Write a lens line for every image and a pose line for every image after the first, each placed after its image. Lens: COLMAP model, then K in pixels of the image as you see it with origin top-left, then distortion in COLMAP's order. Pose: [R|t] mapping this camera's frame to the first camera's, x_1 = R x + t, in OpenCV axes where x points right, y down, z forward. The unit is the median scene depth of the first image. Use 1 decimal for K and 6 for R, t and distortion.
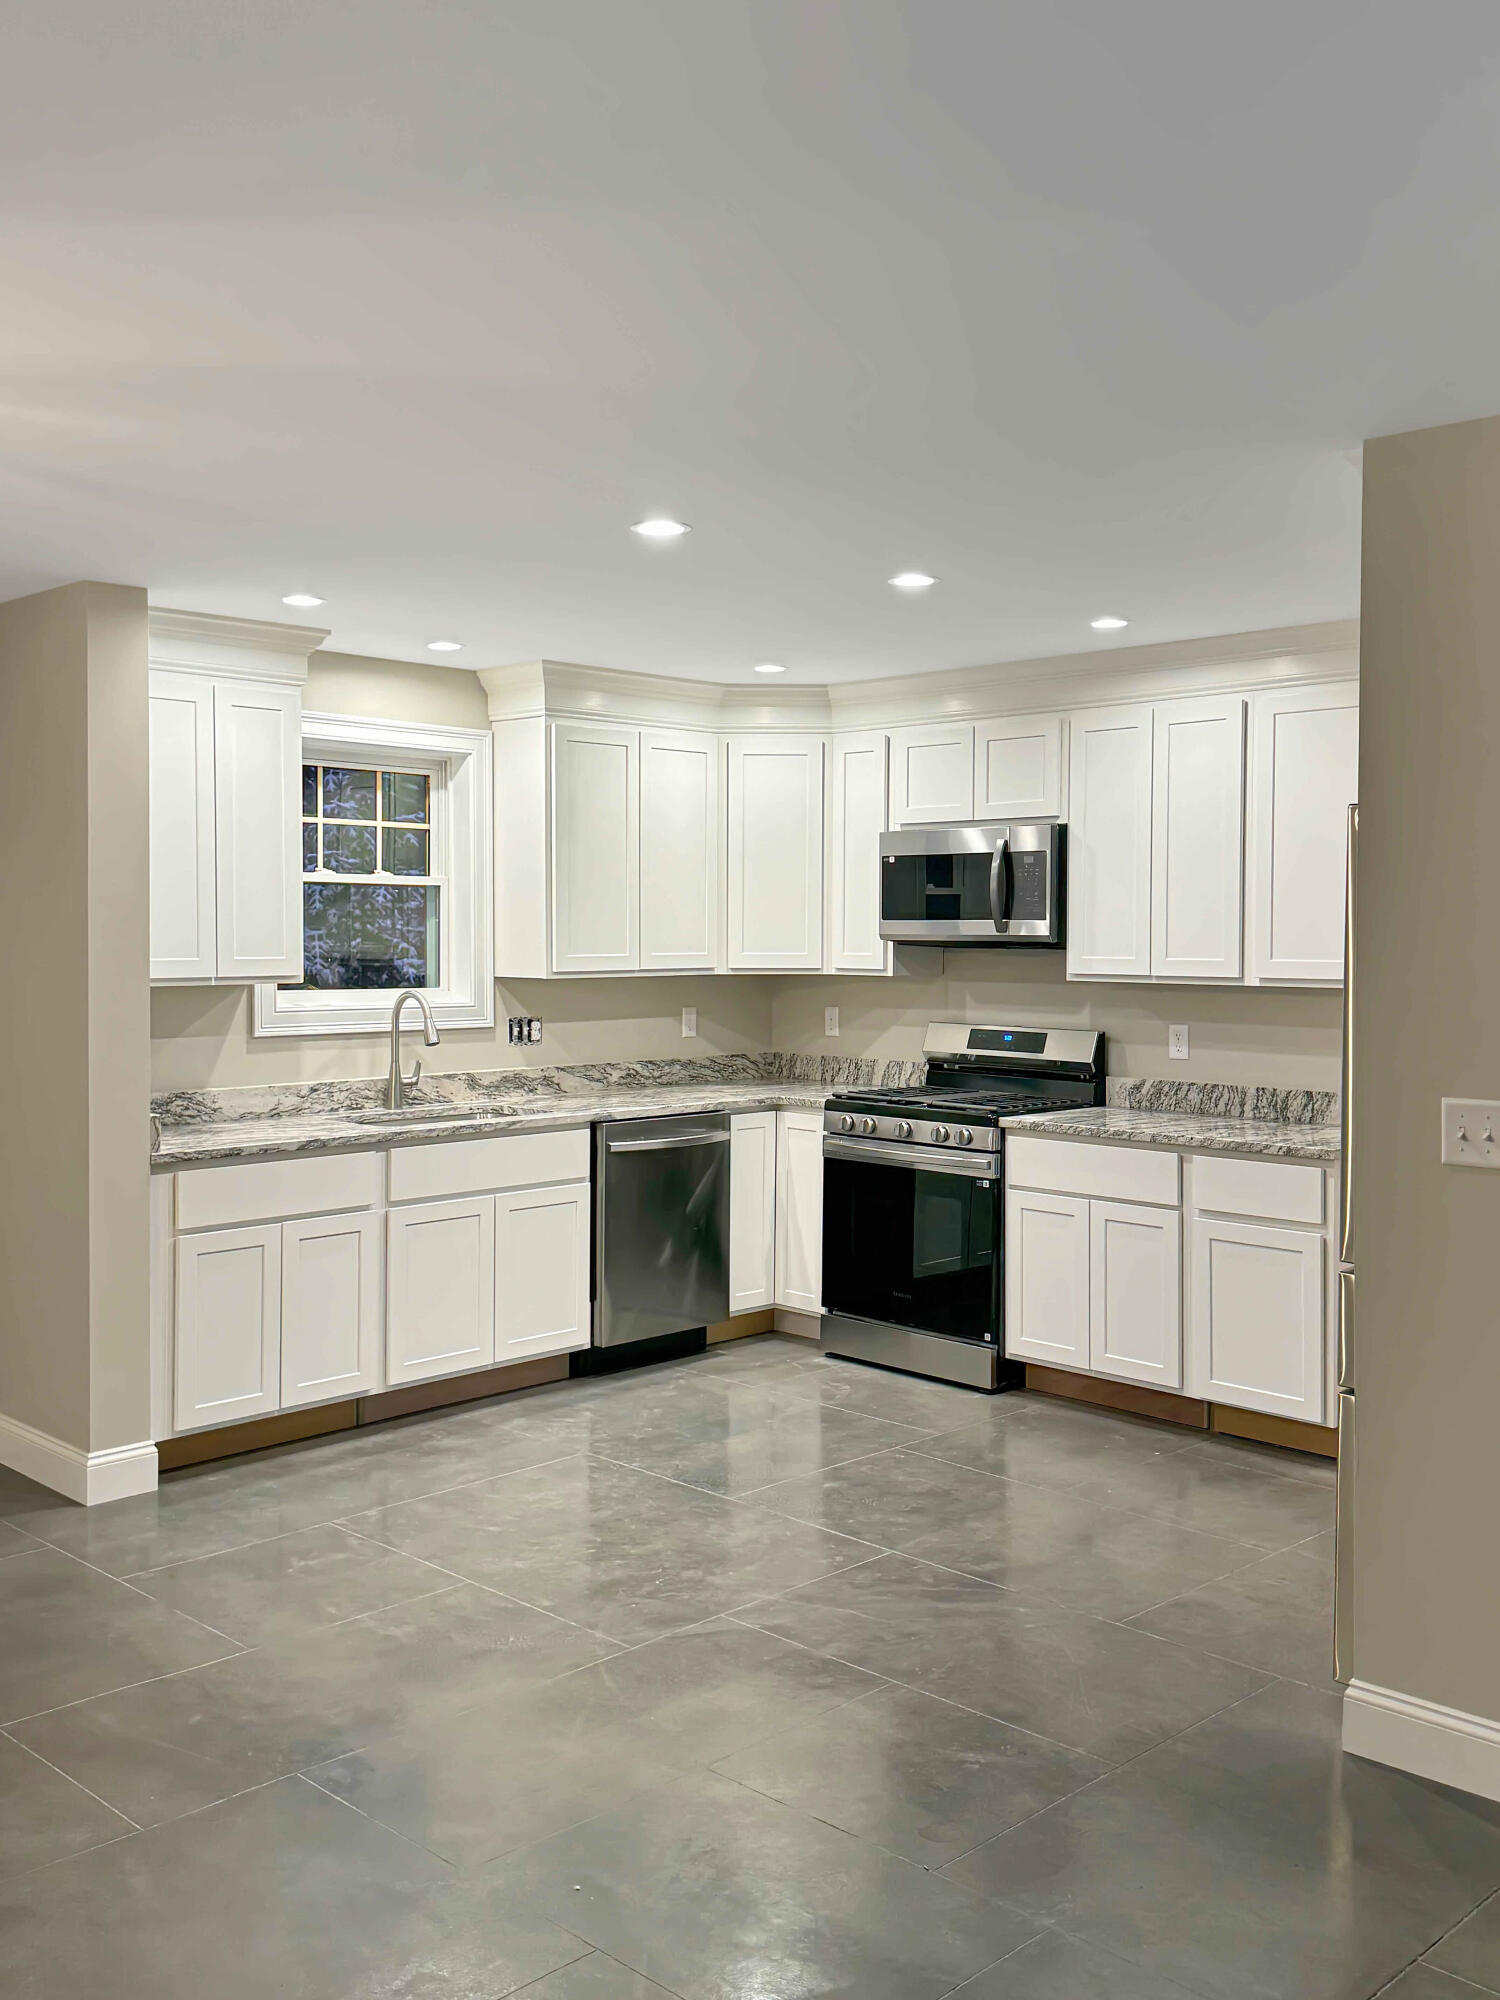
lens RADIAL K [[1838.2, 0, 757.9], [0, 1838.2, 962.0], [0, 0, 1]] dist [0.077614, -0.134019]
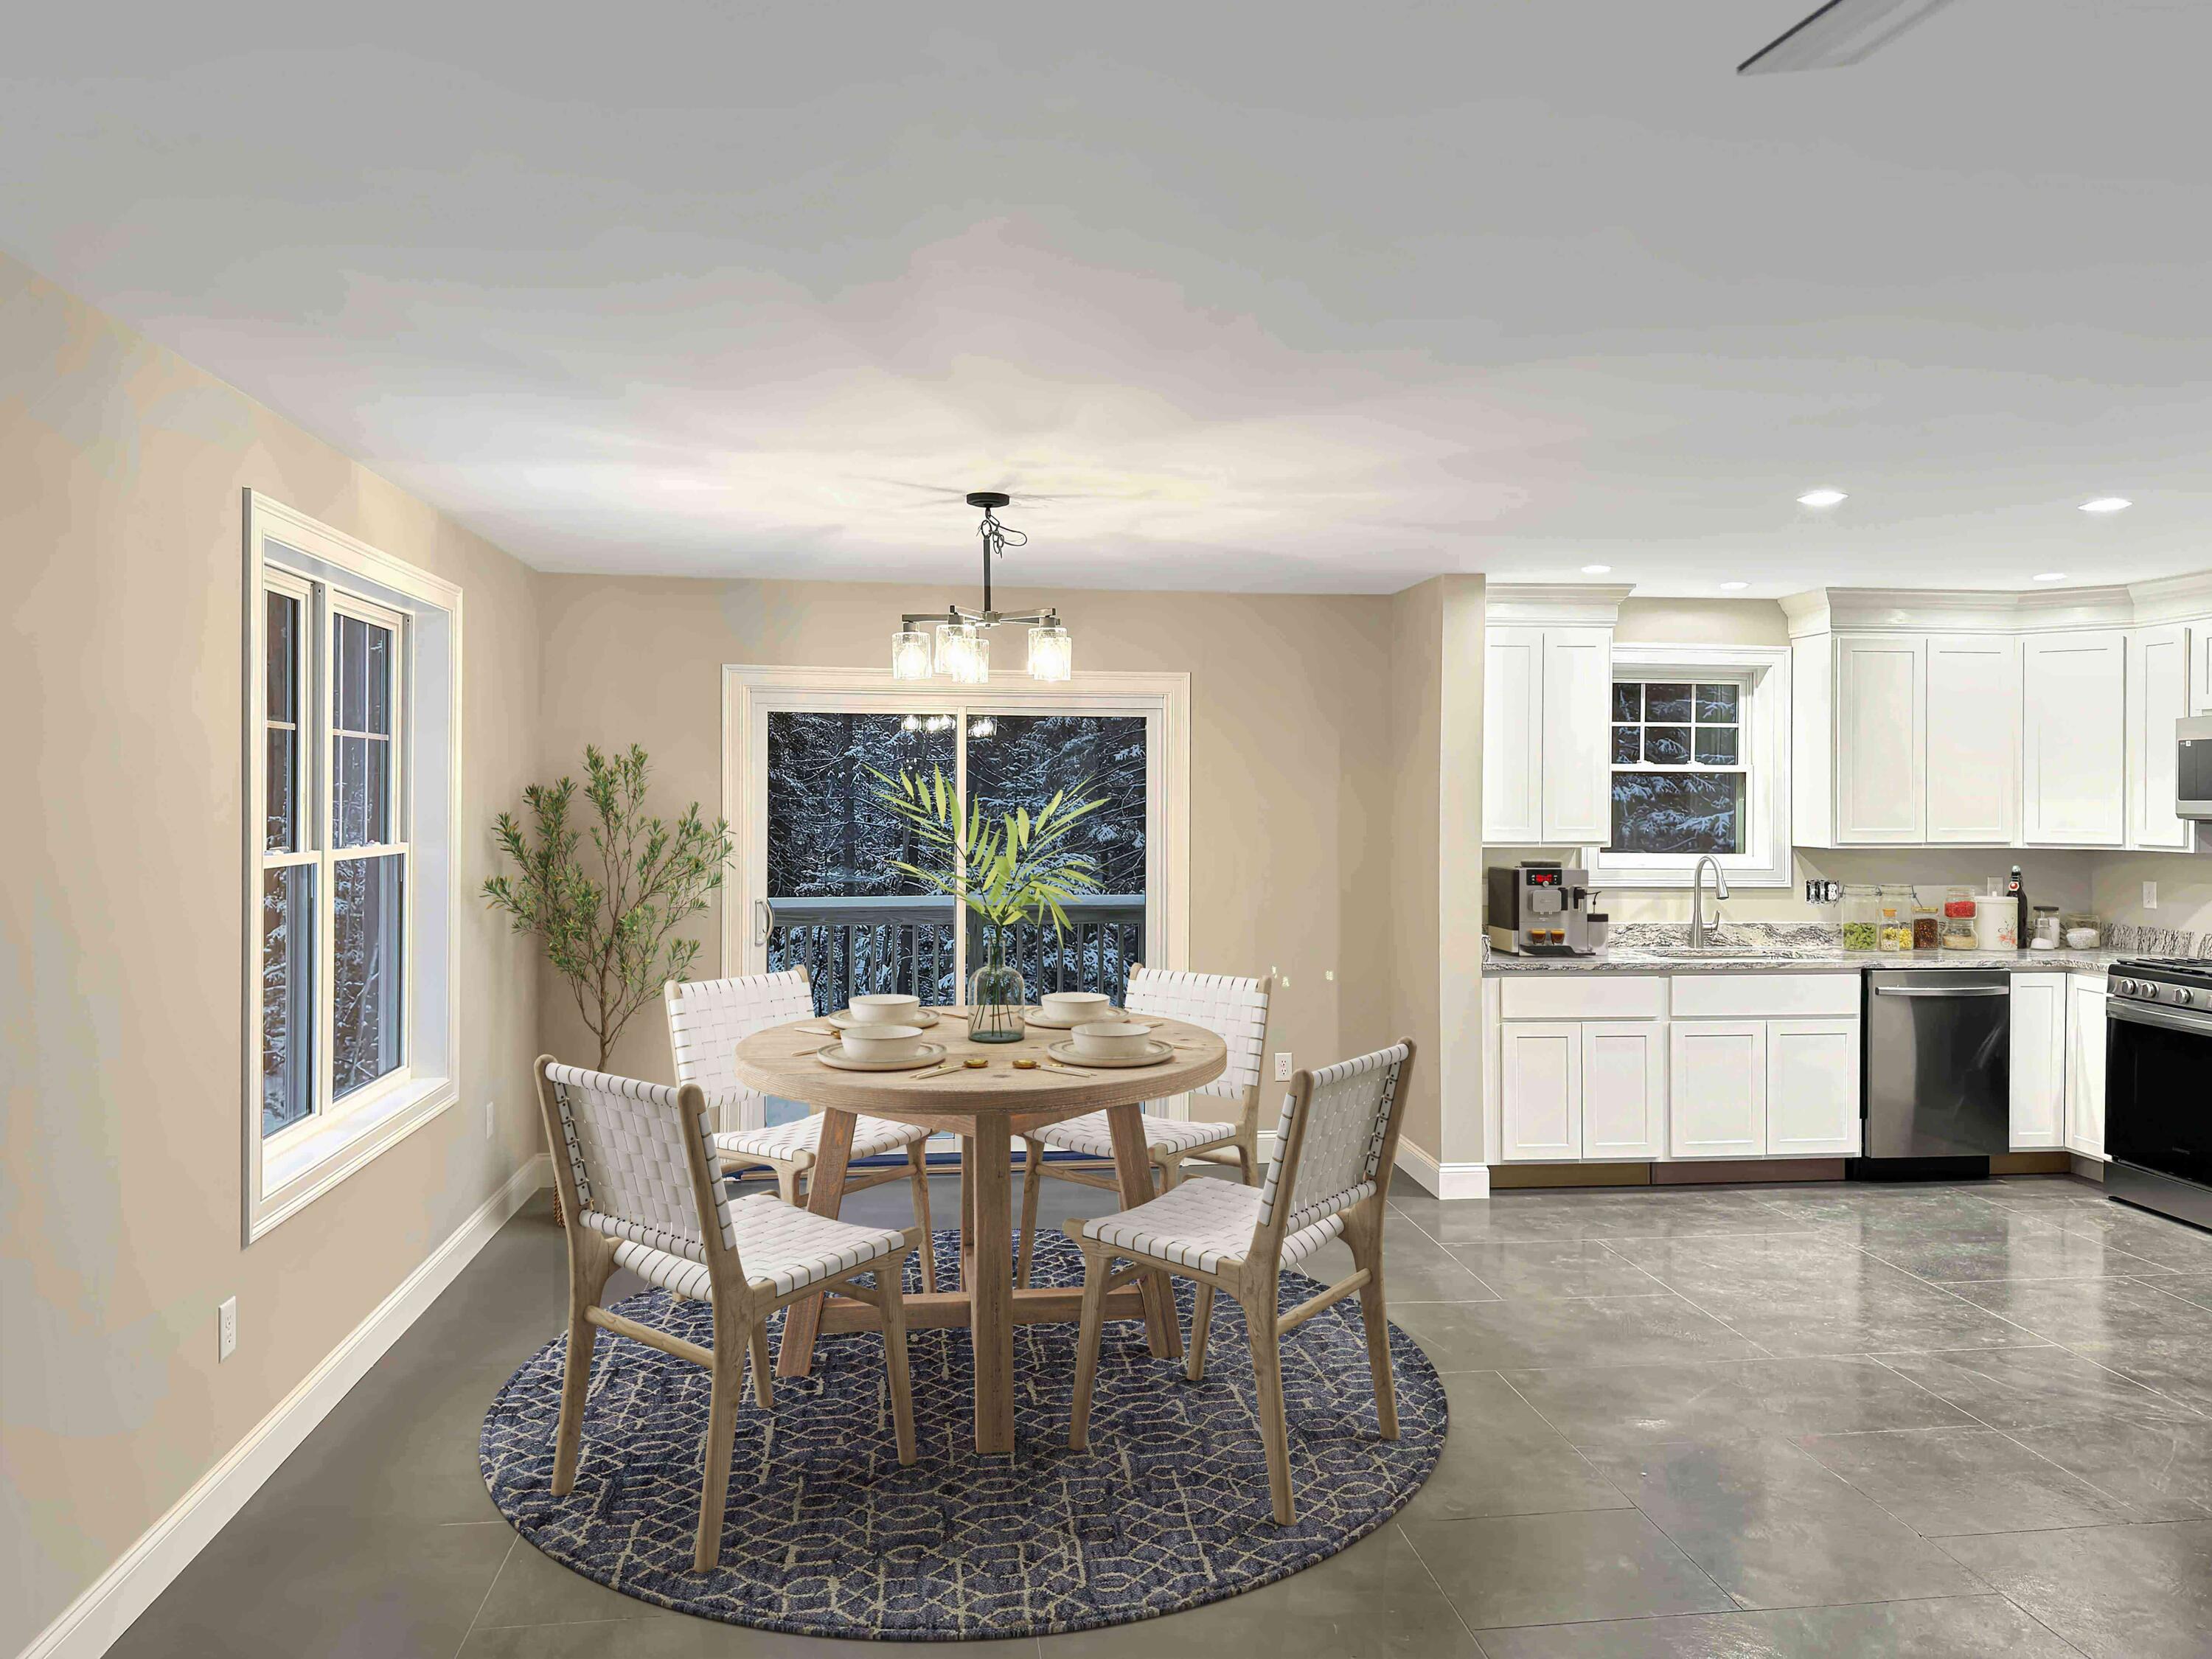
lens RADIAL K [[1548.0, 0, 1108.9], [0, 1548.0, 806.3], [0, 0, 1]] dist [0.049091, -0.070402]
pose [[0.784144, 0.003150, -0.620571, 0.151484], [-0.013413, 0.999840, -0.011873, -0.000123], [0.620434, 0.017634, 0.784060, -0.101625]]
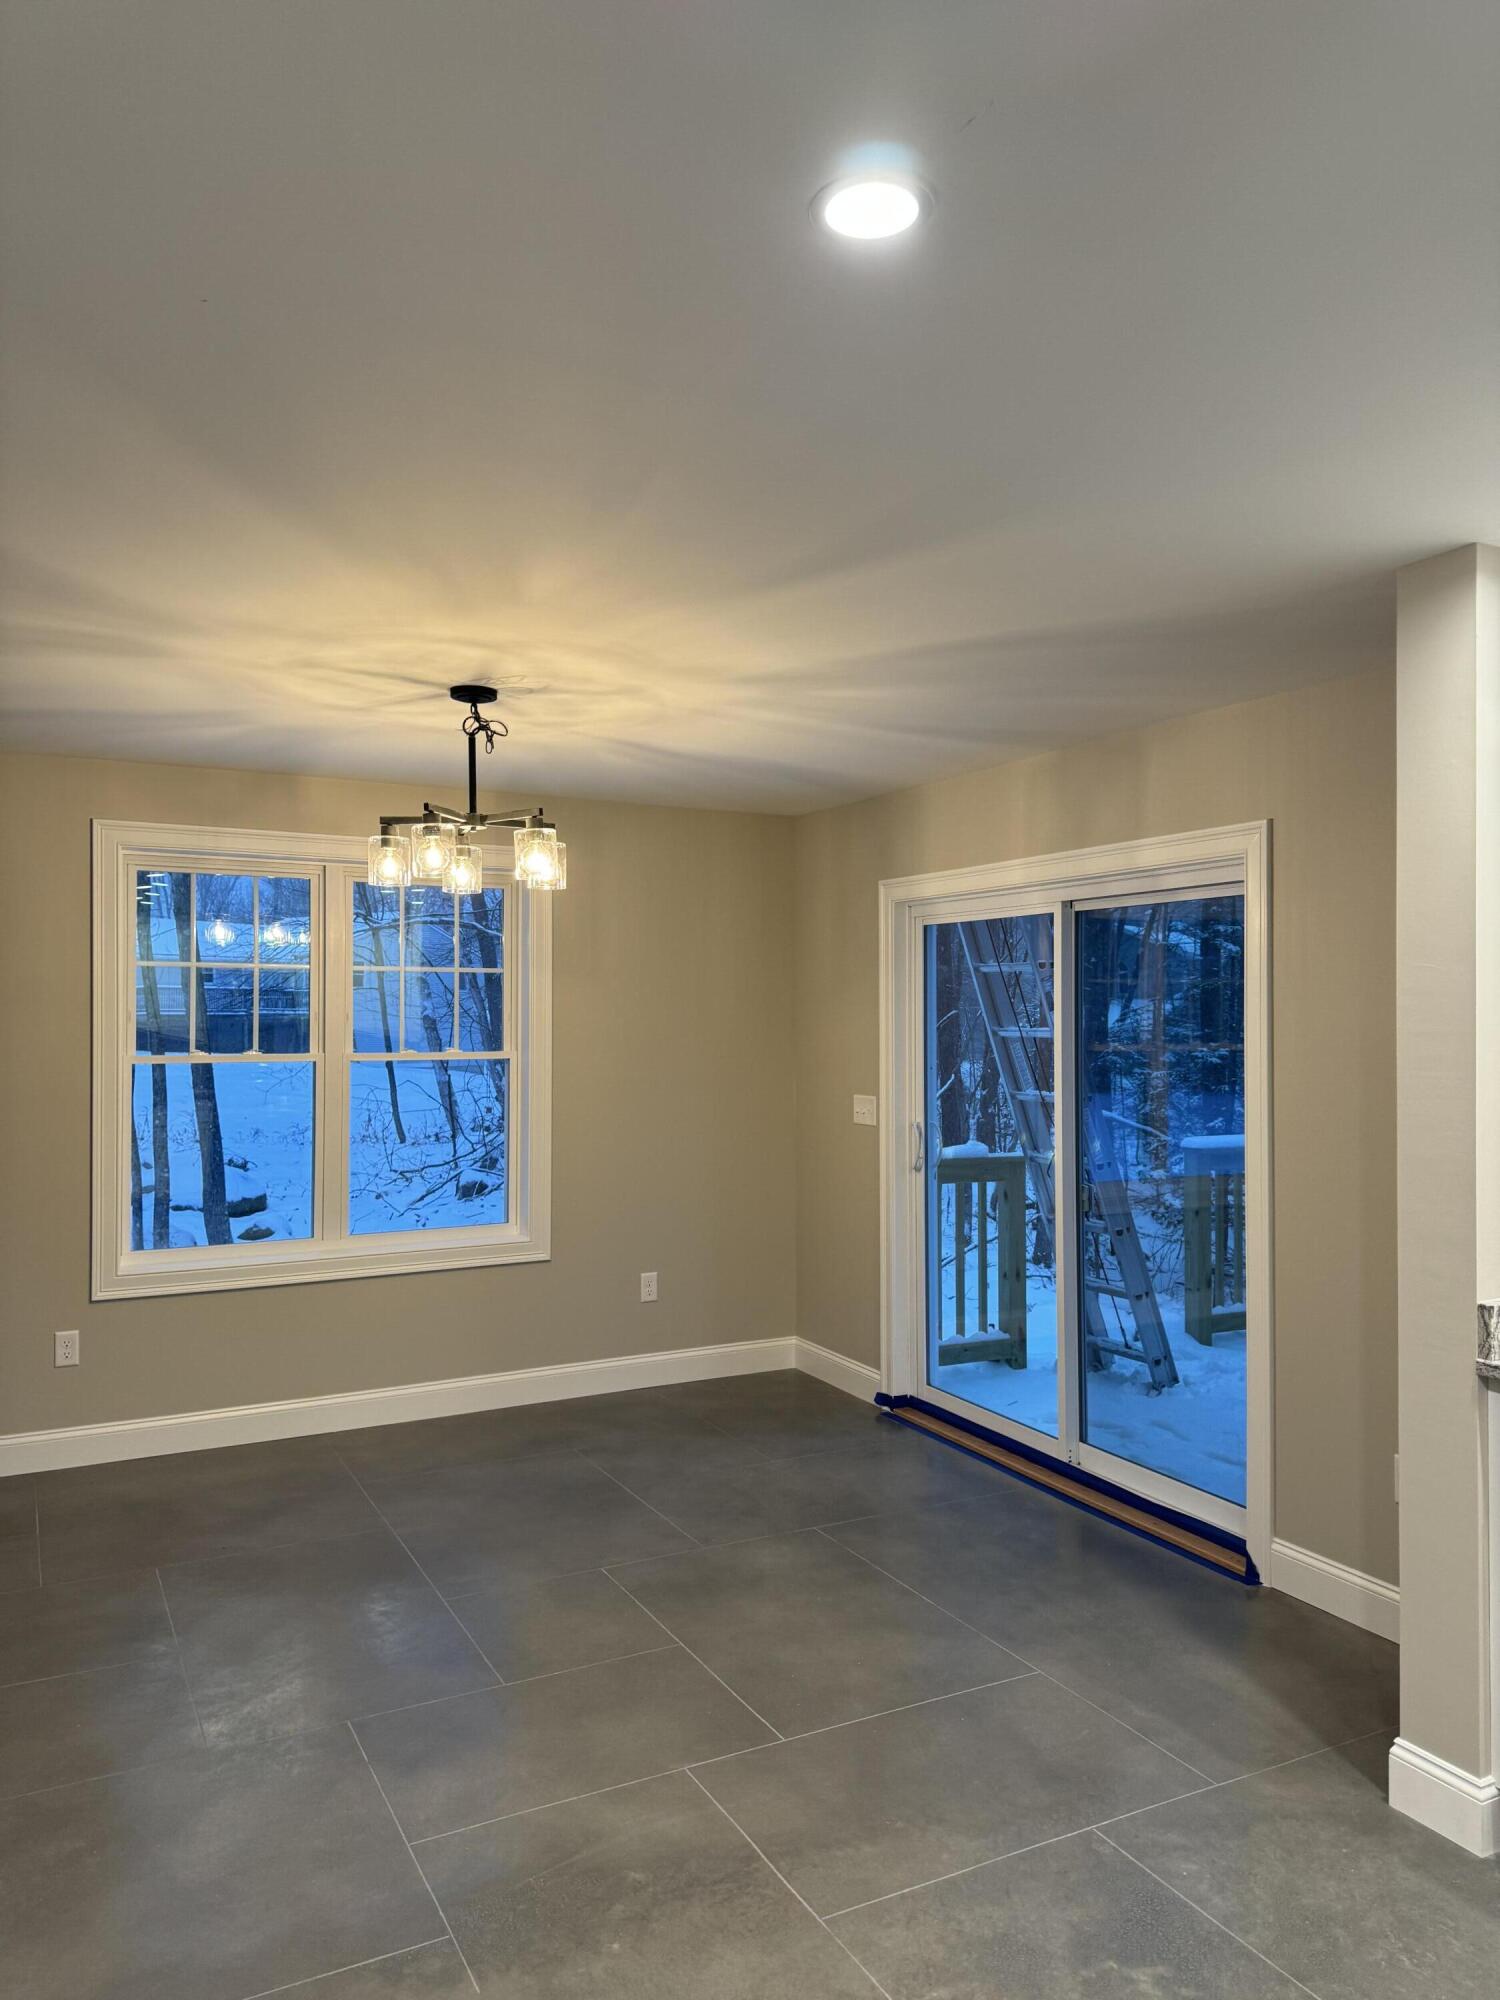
lens RADIAL K [[1442.8, 0, 734.2], [0, 1442.8, 998.6], [0, 0, 1]] dist [0.079137, -0.106330]
pose [[-0.319922, -0.013123, -0.947353, 0.215325], [-0.019521, 0.999783, -0.007257, -0.015860], [0.947243, 0.016171, -0.320109, 0.721020]]
